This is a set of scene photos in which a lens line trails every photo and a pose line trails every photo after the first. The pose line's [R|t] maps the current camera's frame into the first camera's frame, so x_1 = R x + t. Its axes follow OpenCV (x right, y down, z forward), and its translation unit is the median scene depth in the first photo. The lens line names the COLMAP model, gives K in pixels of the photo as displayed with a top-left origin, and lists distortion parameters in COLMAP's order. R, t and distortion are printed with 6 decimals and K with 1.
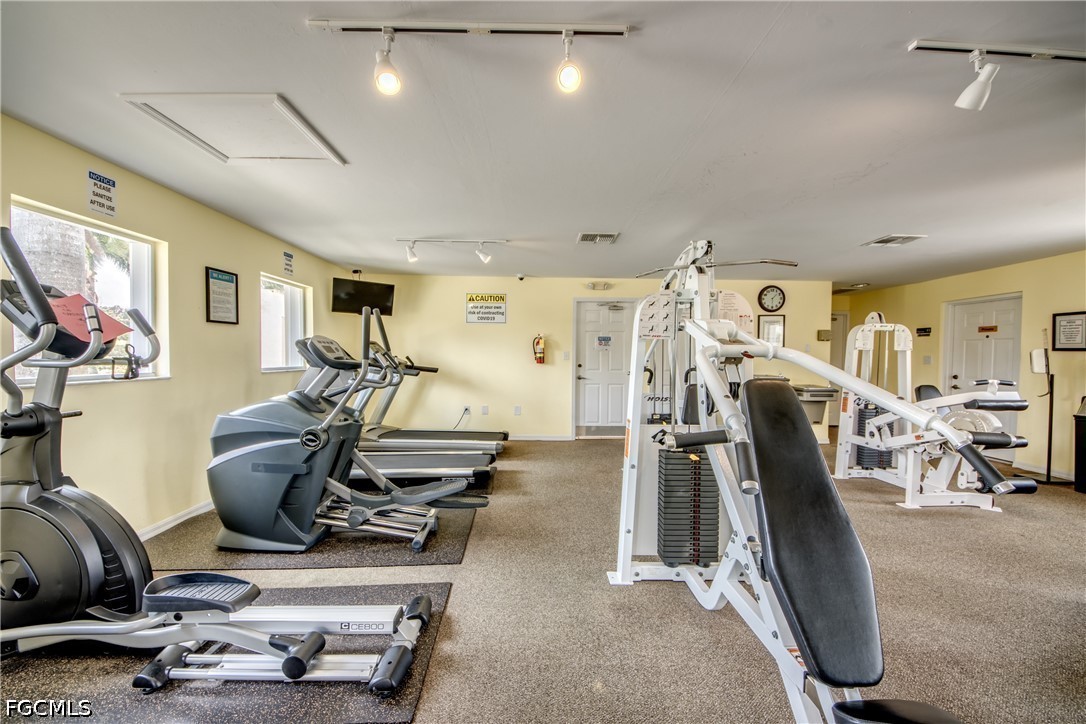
lens RADIAL K [[404.2, 0, 543.0], [0, 404.2, 362.0], [0, 0, 1]] dist [0.028496, -0.029486]
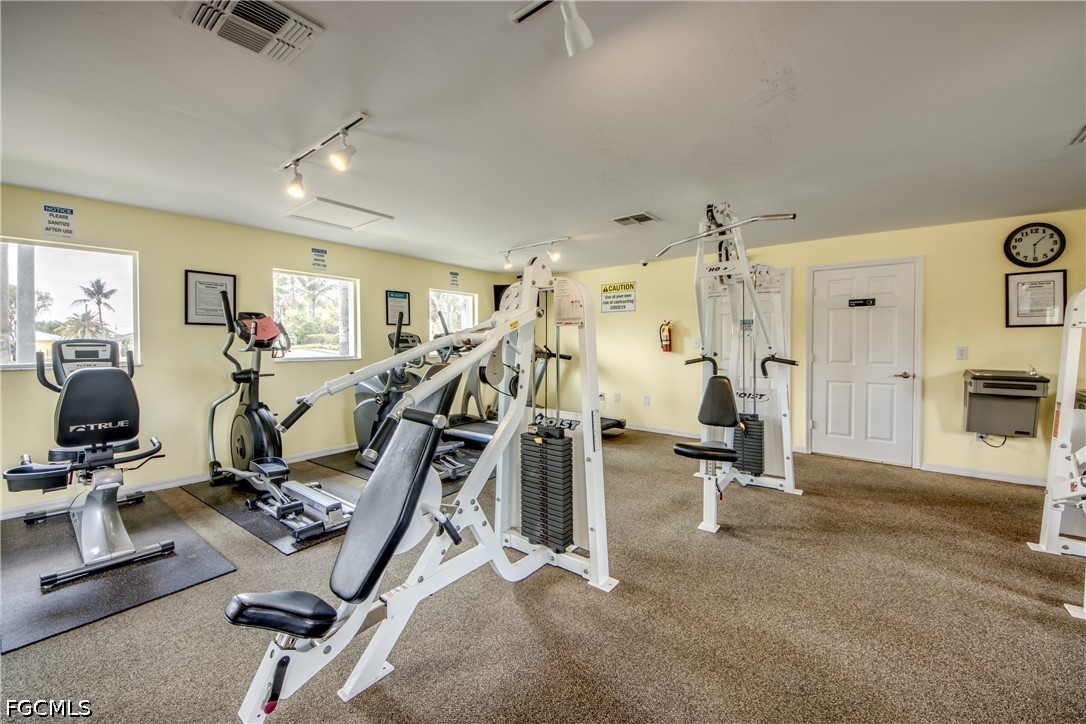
lens RADIAL K [[418.3, 0, 541.3], [0, 418.3, 347.6], [0, 0, 1]] dist [0.000307, -0.006204]
pose [[0.772326, -0.004155, -0.635213, 0.387335], [-0.000497, 0.999974, -0.007145, 0.001384], [0.635227, 0.005834, 0.772304, 0.064497]]
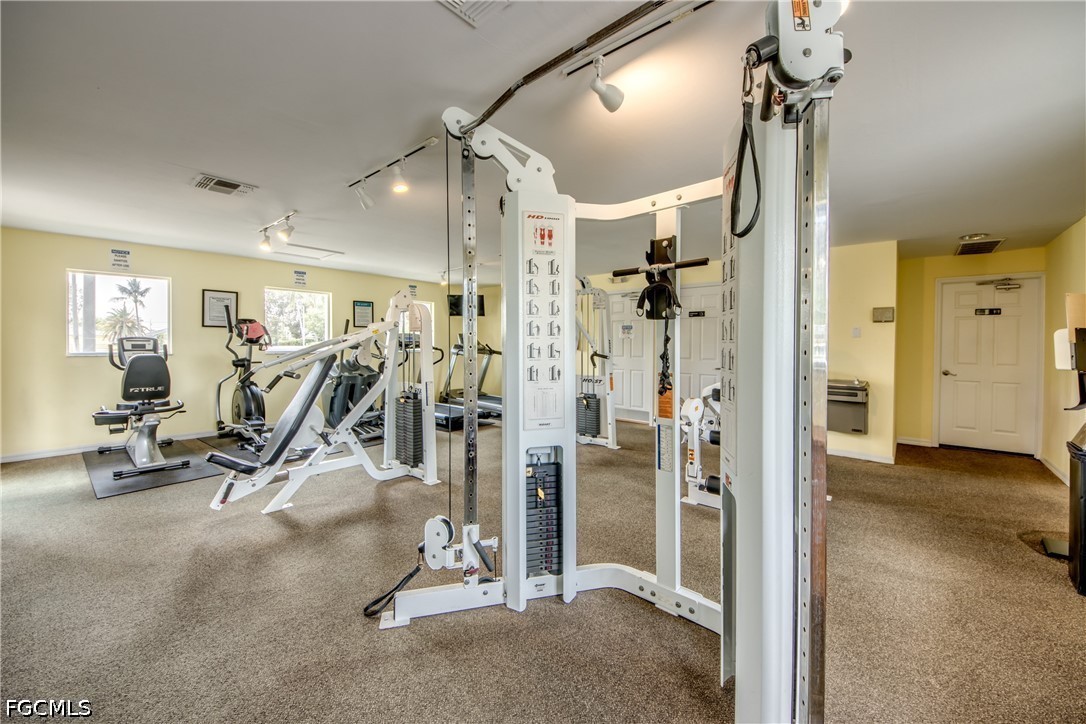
lens RADIAL K [[409.7, 0, 543.4], [0, 409.7, 344.9], [0, 0, 1]] dist [-0.013843, -0.000178]
pose [[0.755722, 0.000831, -0.654892, 0.728084], [-0.010099, 0.999895, -0.010386, 0.003418], [0.654815, 0.014463, 0.755651, 0.026865]]
